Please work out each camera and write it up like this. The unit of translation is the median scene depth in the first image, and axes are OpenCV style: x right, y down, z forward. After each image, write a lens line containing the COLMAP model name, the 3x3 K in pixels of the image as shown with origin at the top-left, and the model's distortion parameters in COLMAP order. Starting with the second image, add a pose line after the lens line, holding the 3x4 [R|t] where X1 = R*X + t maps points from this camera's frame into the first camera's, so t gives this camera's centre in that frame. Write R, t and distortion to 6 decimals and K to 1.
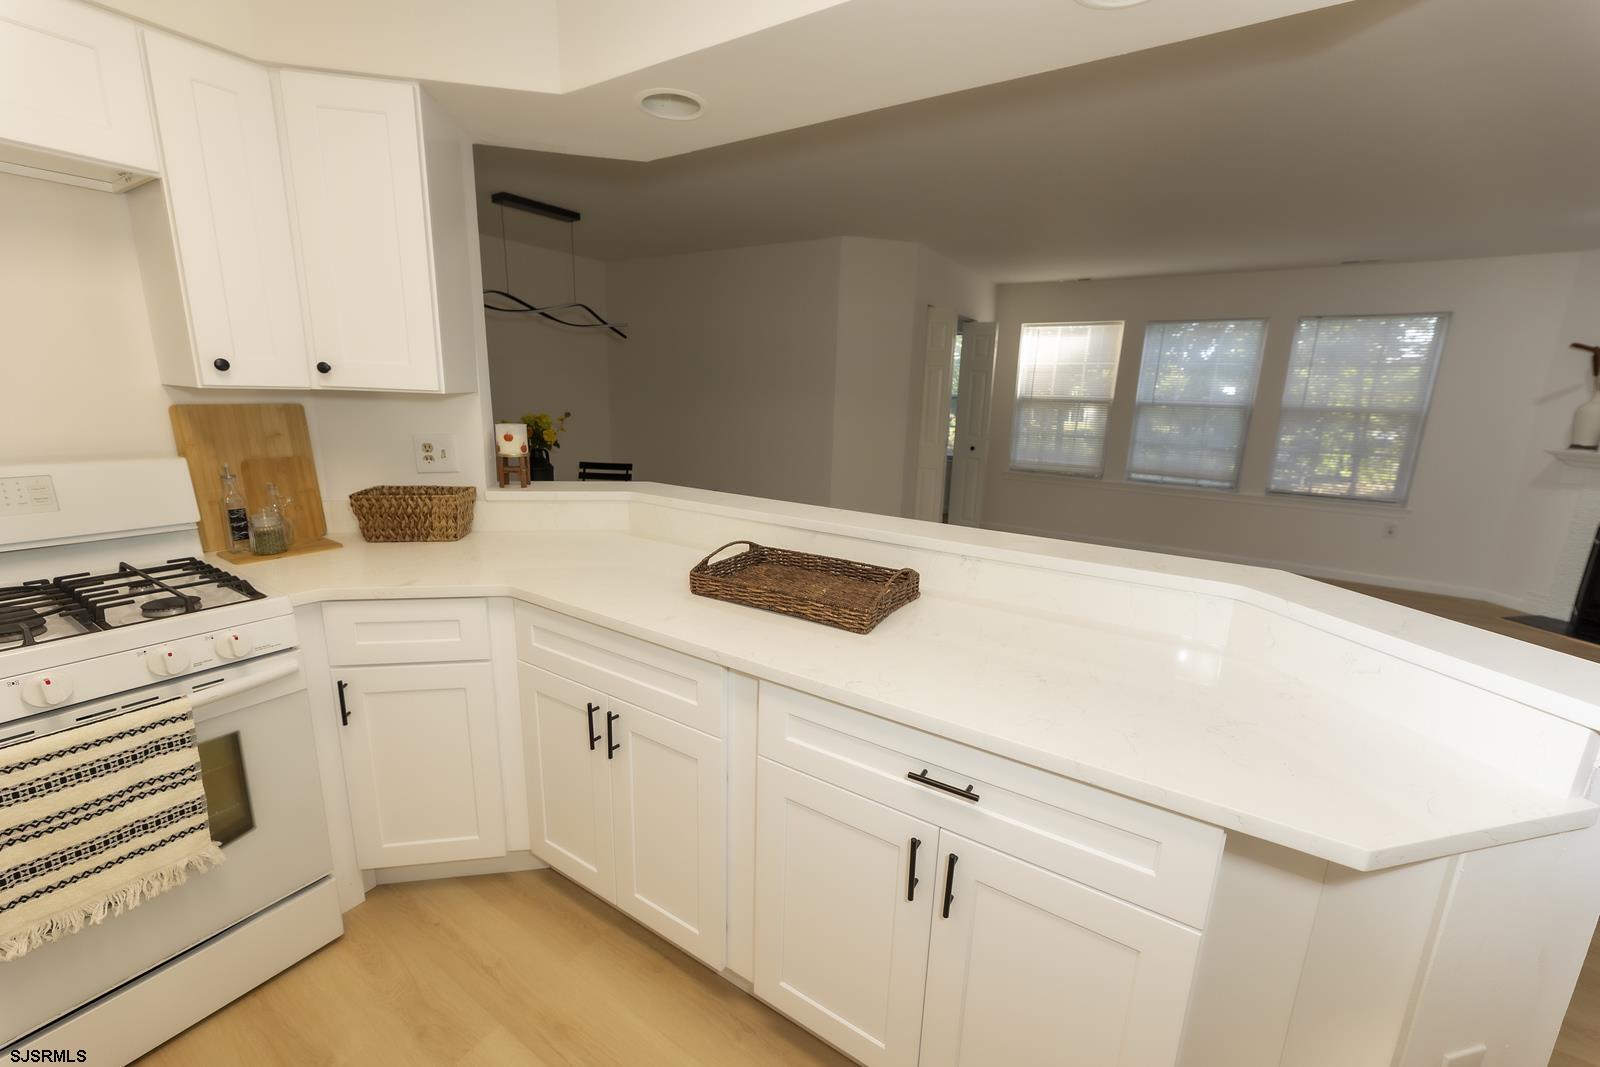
lens RADIAL K [[637.3, 0, 800.6], [0, 637.3, 531.1], [0, 0, 1]] dist [0.002532, -0.000203]
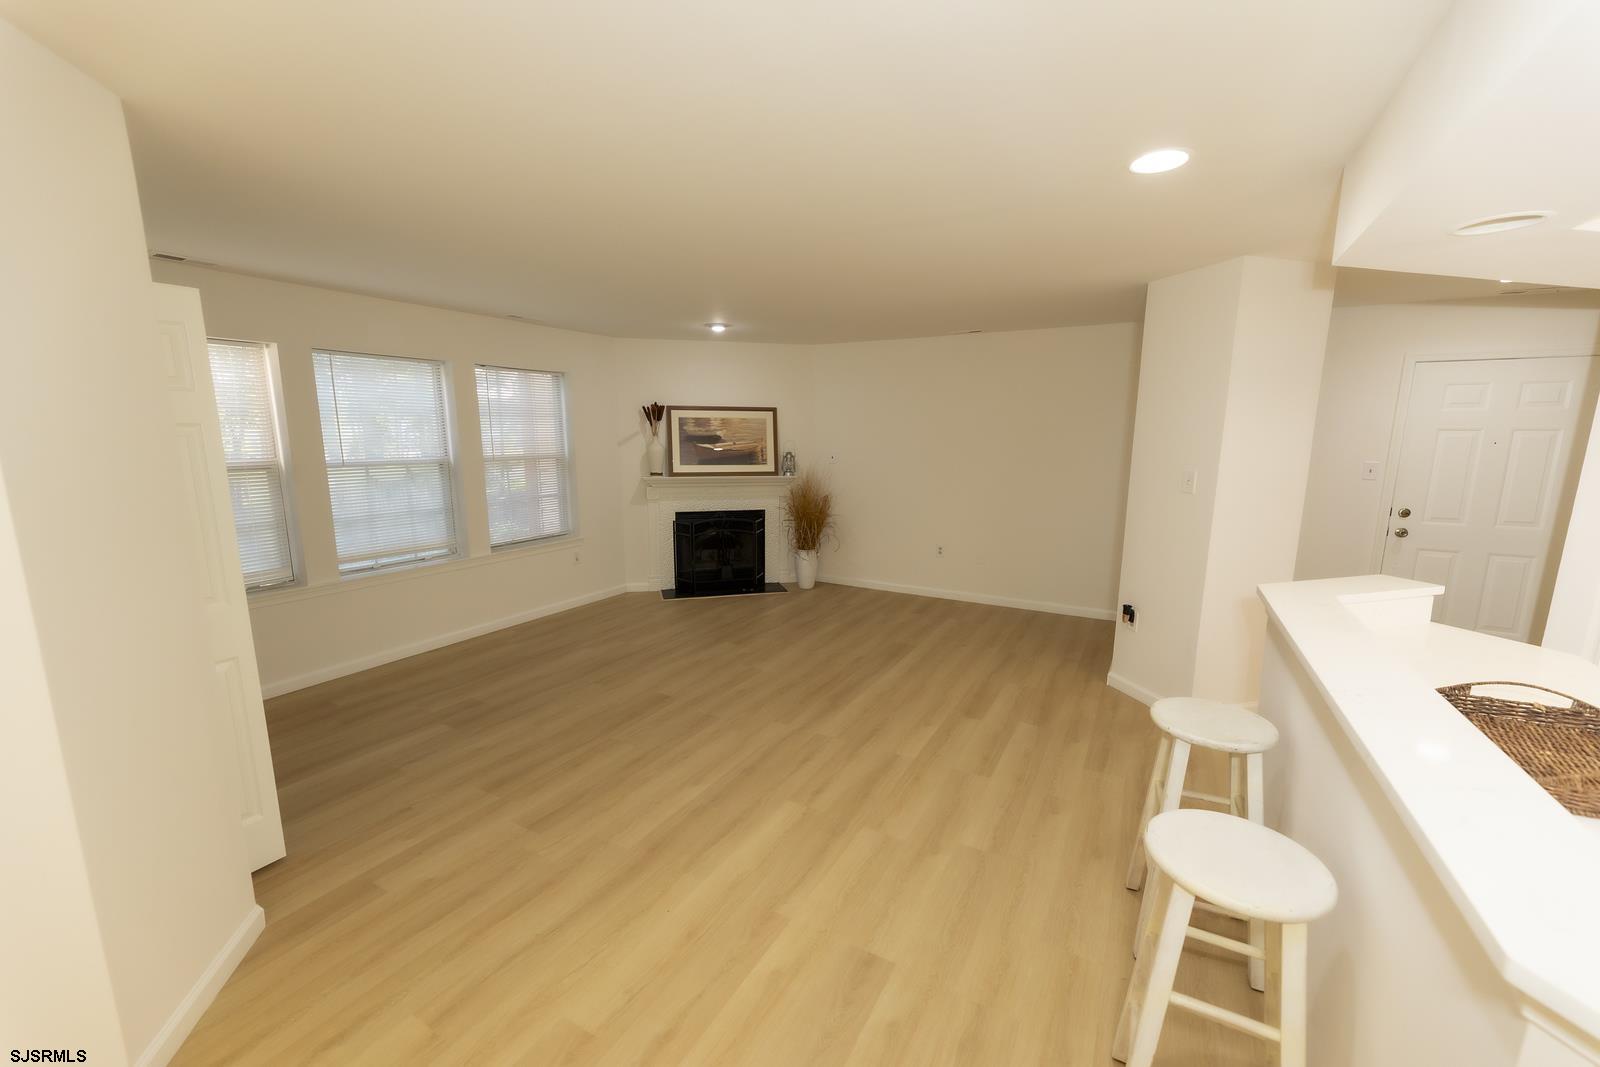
lens RADIAL K [[637.3, 0, 798.5], [0, 637.3, 548.6], [0, 0, 1]] dist [0.002532, -0.000203]
pose [[-0.048418, -0.209360, 0.976639, -0.568462], [0.214207, 0.952859, 0.214882, -0.468252], [-0.975587, 0.219607, -0.001289, 1.586985]]
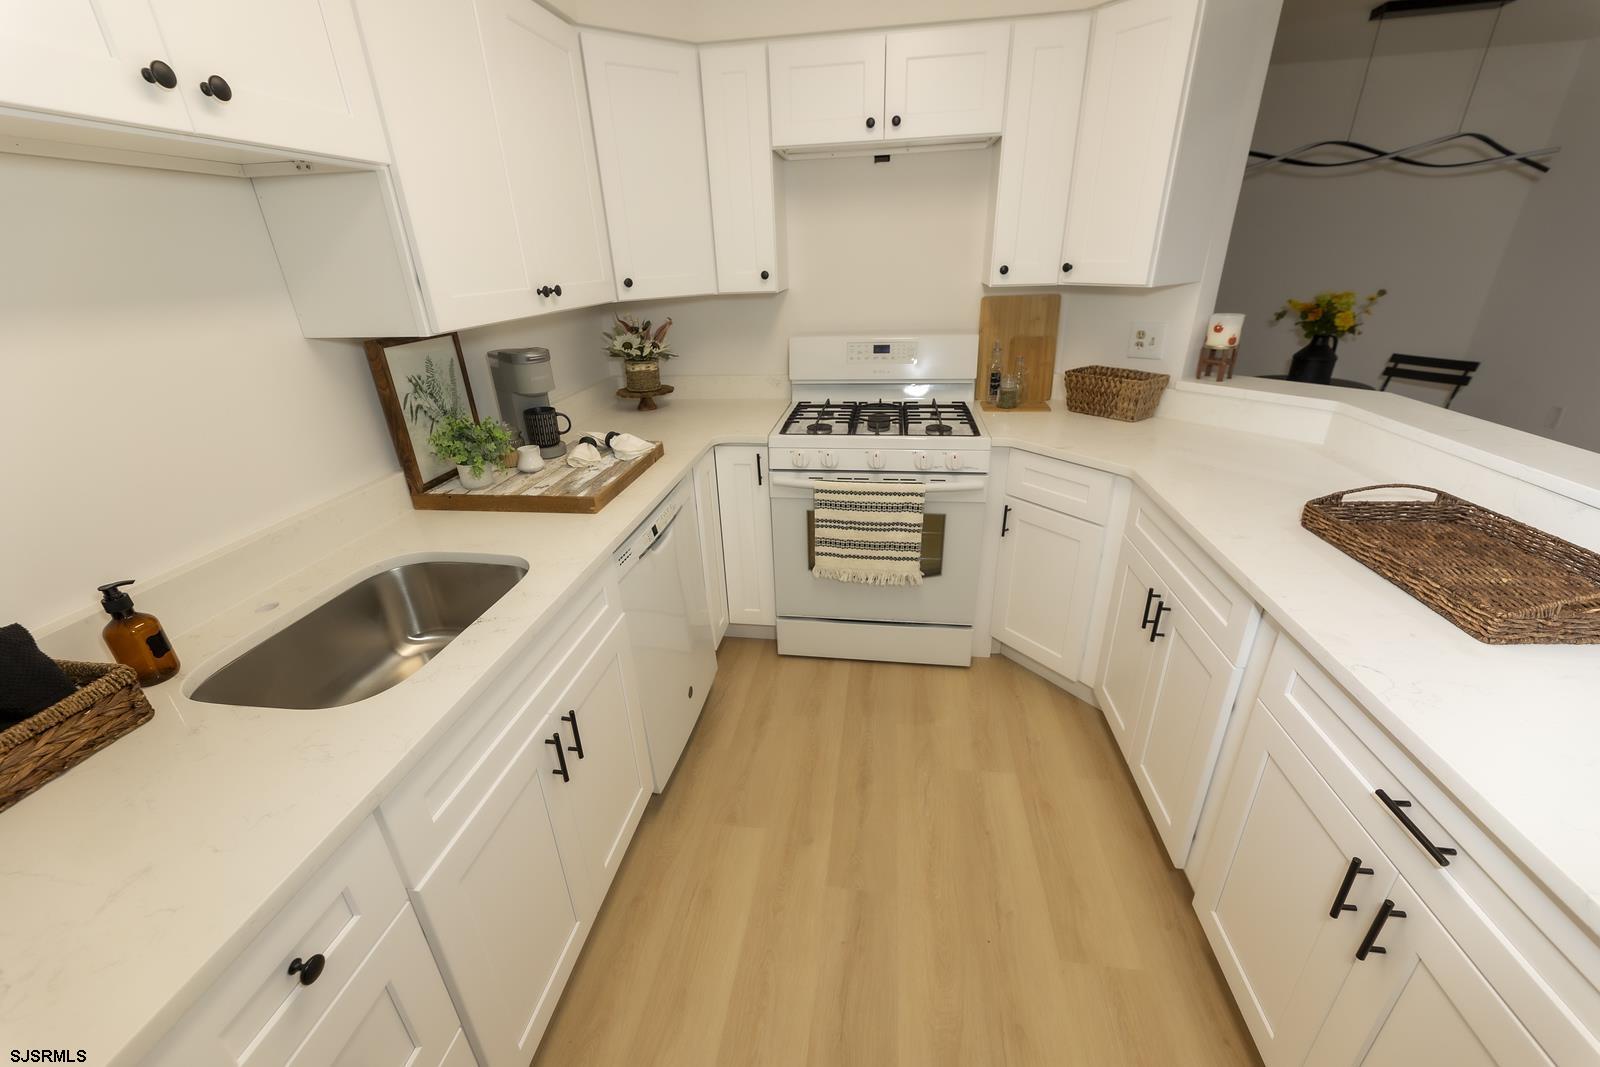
lens RADIAL K [[637.3, 0, 793.0], [0, 637.3, 535.7], [0, 0, 1]] dist [0.002532, -0.000203]
pose [[0.406903, 0.330060, -0.851757, 0.253676], [-0.152295, 0.943902, 0.293012, -0.035561], [0.900686, 0.010491, 0.434343, -0.033228]]
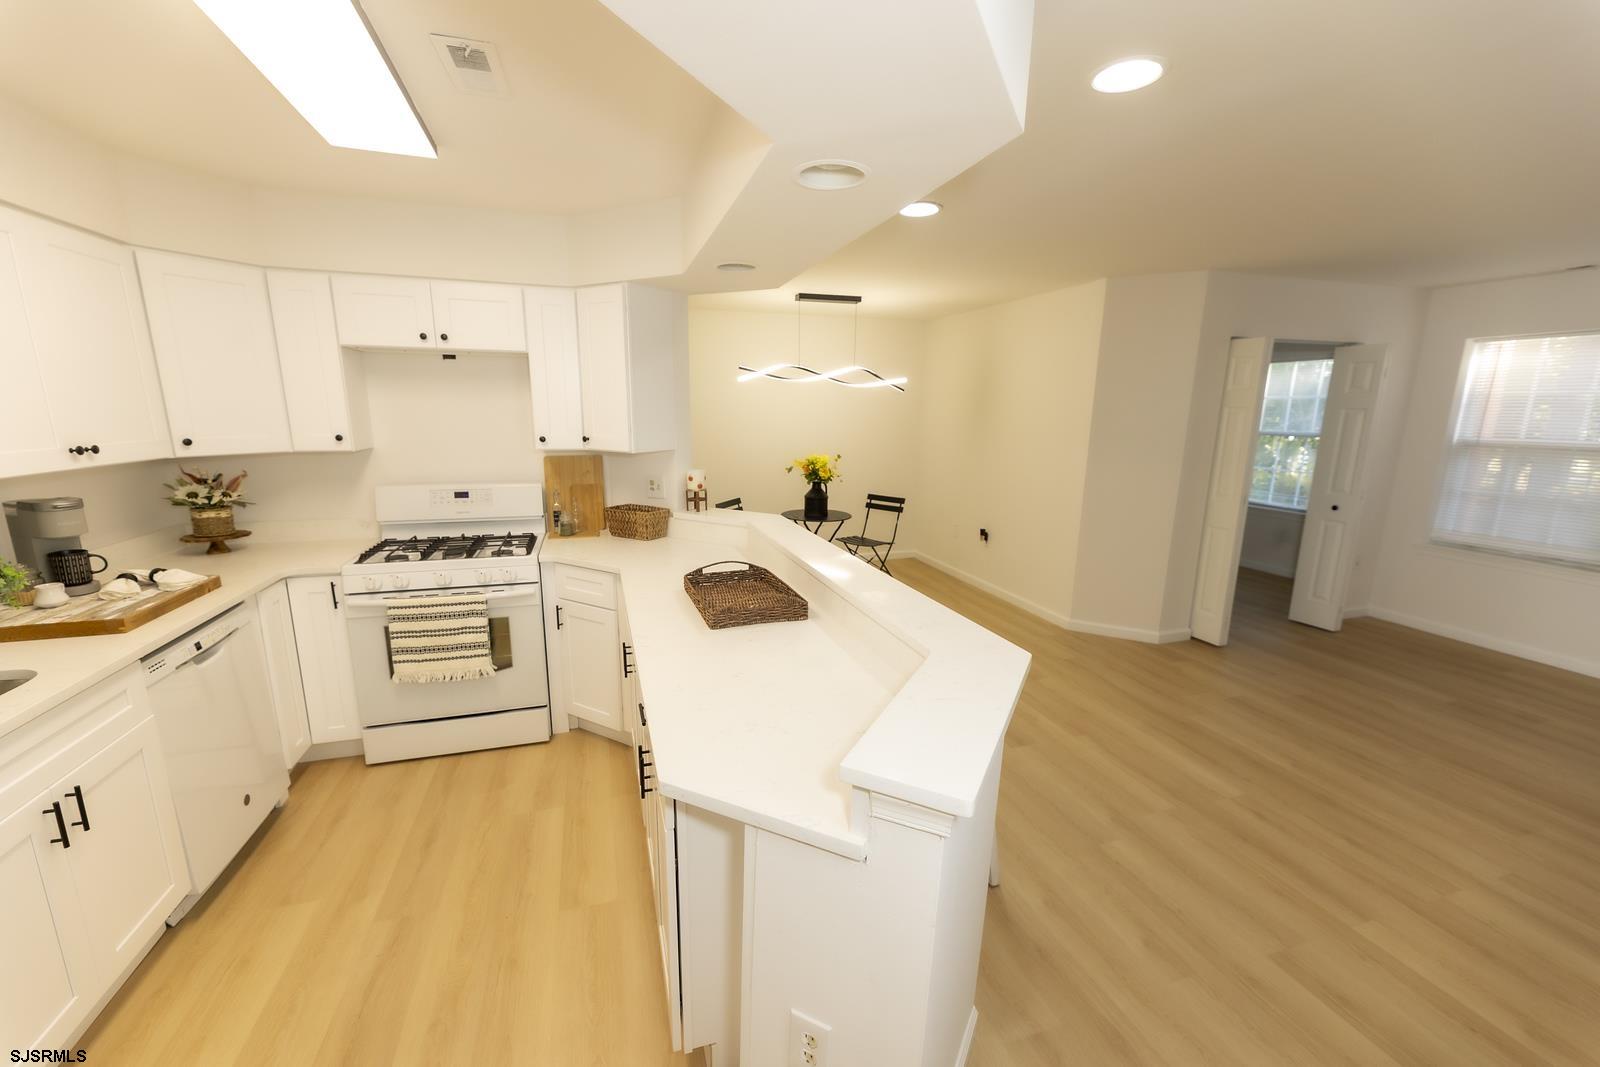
lens RADIAL K [[637.3, 0, 798.2], [0, 637.3, 541.2], [0, 0, 1]] dist [0.002532, -0.000203]
pose [[0.768065, 0.110891, -0.630698, 0.811213], [-0.127353, 0.991670, 0.019267, -0.066075], [0.627581, 0.065523, 0.775789, -0.024669]]
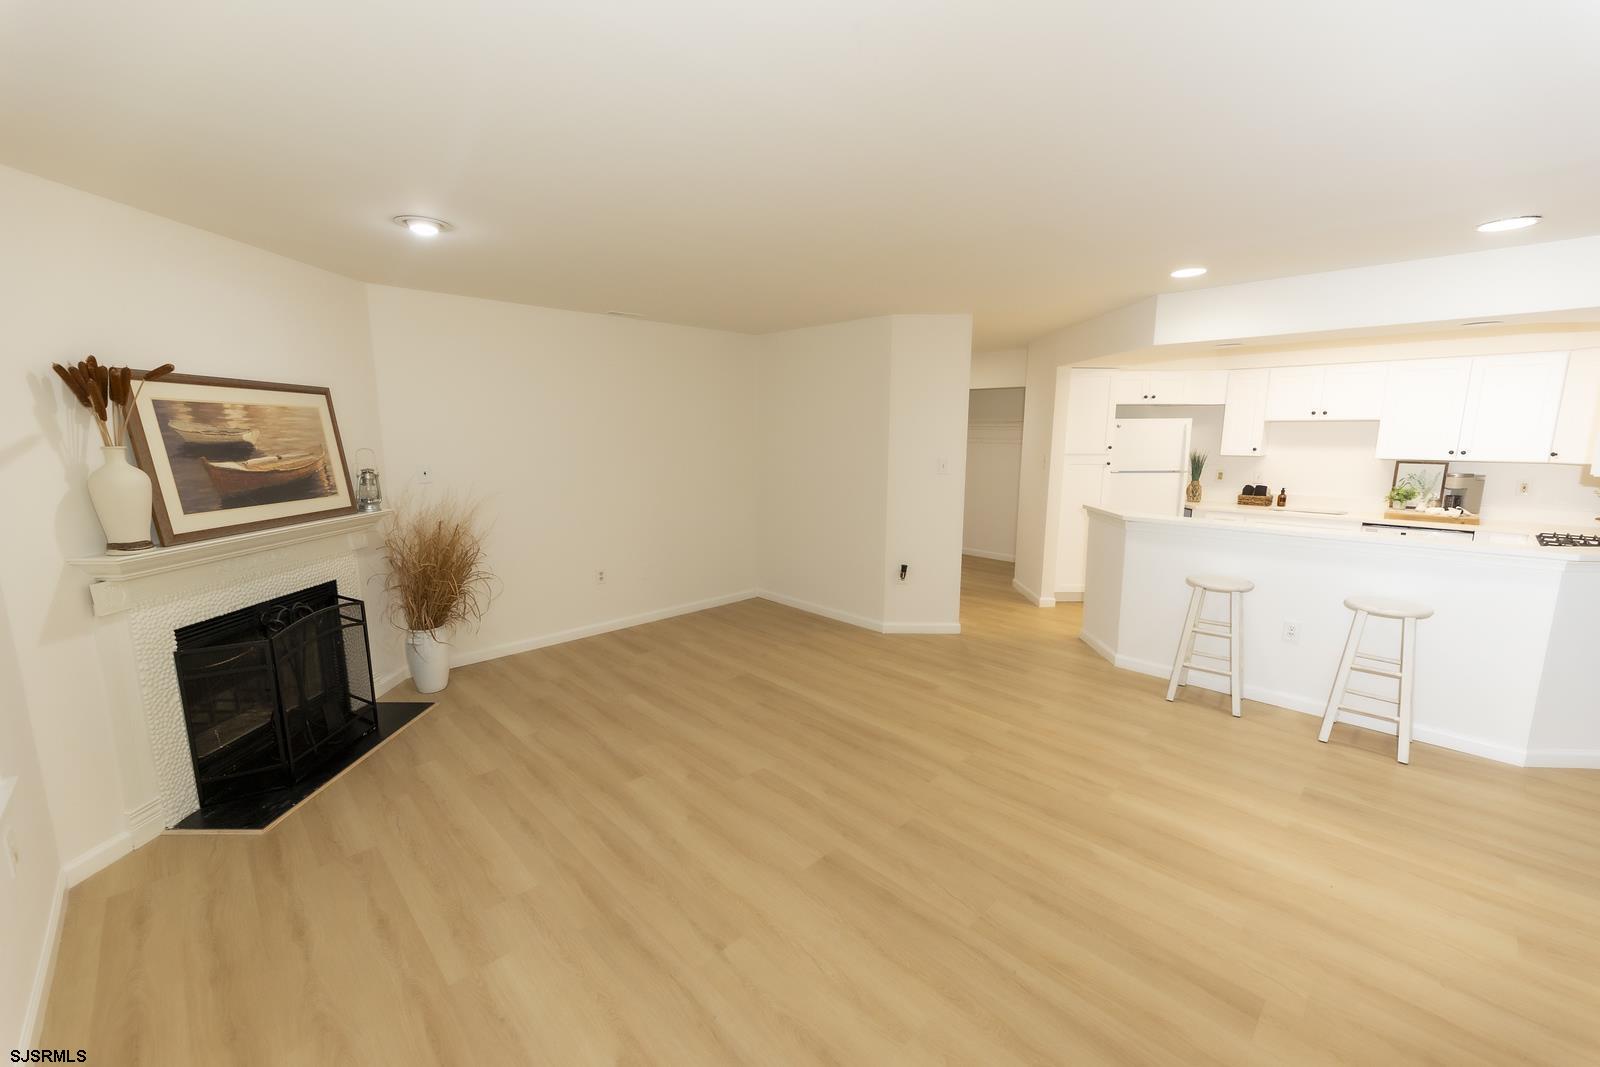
lens RADIAL K [[637.3, 0, 797.2], [0, 637.3, 542.9], [0, 0, 1]] dist [0.002532, -0.000203]
pose [[-0.972079, -0.068844, 0.224329, 1.148521], [0.023683, 0.922330, 0.385677, -0.739646], [-0.233457, 0.380221, -0.894947, 3.002122]]
